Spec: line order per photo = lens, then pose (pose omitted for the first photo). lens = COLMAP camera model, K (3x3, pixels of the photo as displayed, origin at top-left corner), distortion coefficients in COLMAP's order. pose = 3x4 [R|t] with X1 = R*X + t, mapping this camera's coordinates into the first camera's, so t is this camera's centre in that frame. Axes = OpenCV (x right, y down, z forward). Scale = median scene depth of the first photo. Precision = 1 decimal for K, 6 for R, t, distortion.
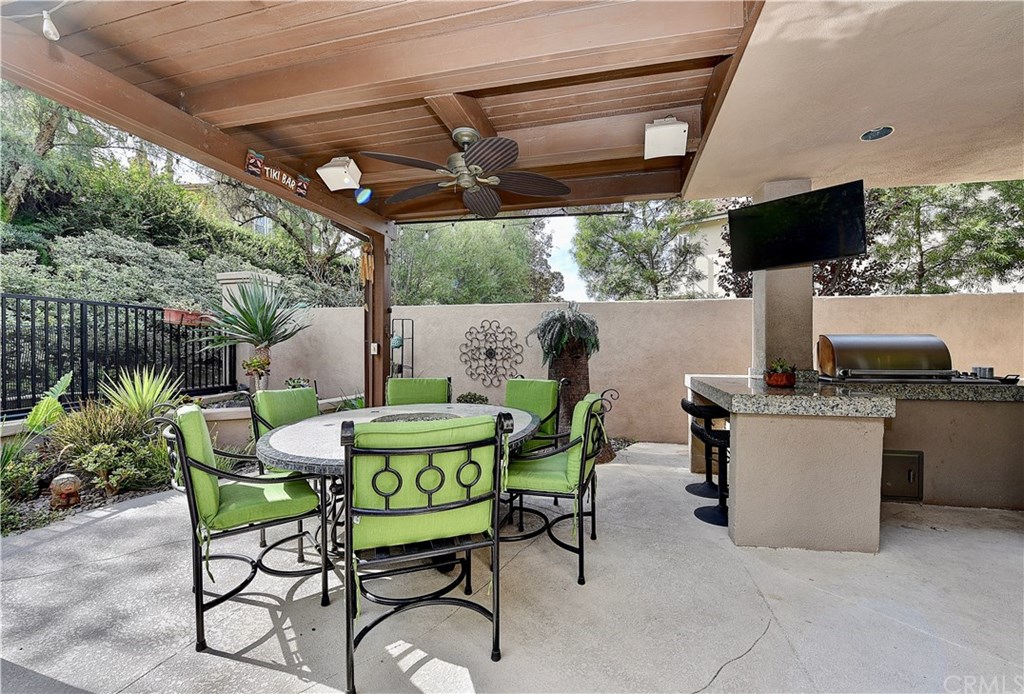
lens RADIAL K [[407.0, 0, 504.3], [0, 407.0, 344.8], [0, 0, 1]] dist [-0.017409, -0.001239]
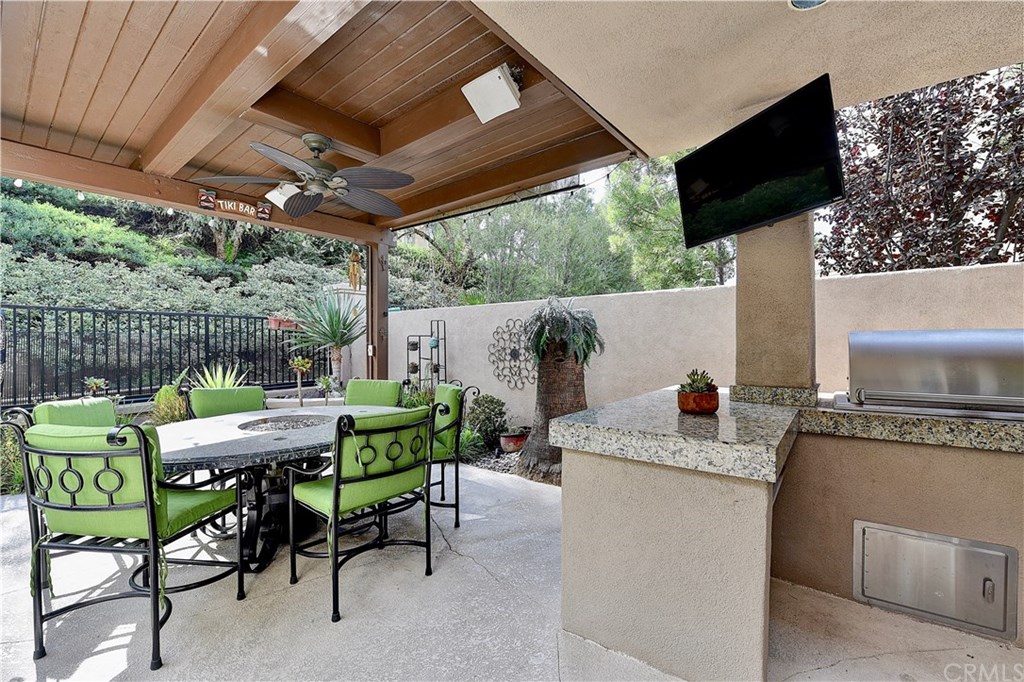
lens RADIAL K [[407.0, 0, 509.6], [0, 407.0, 340.7], [0, 0, 1]] dist [-0.017409, -0.001239]
pose [[0.915999, -0.008649, -0.401087, 0.390004], [0.008939, 0.999959, -0.001147, -0.010210], [0.401080, -0.002535, 0.916039, 0.146662]]
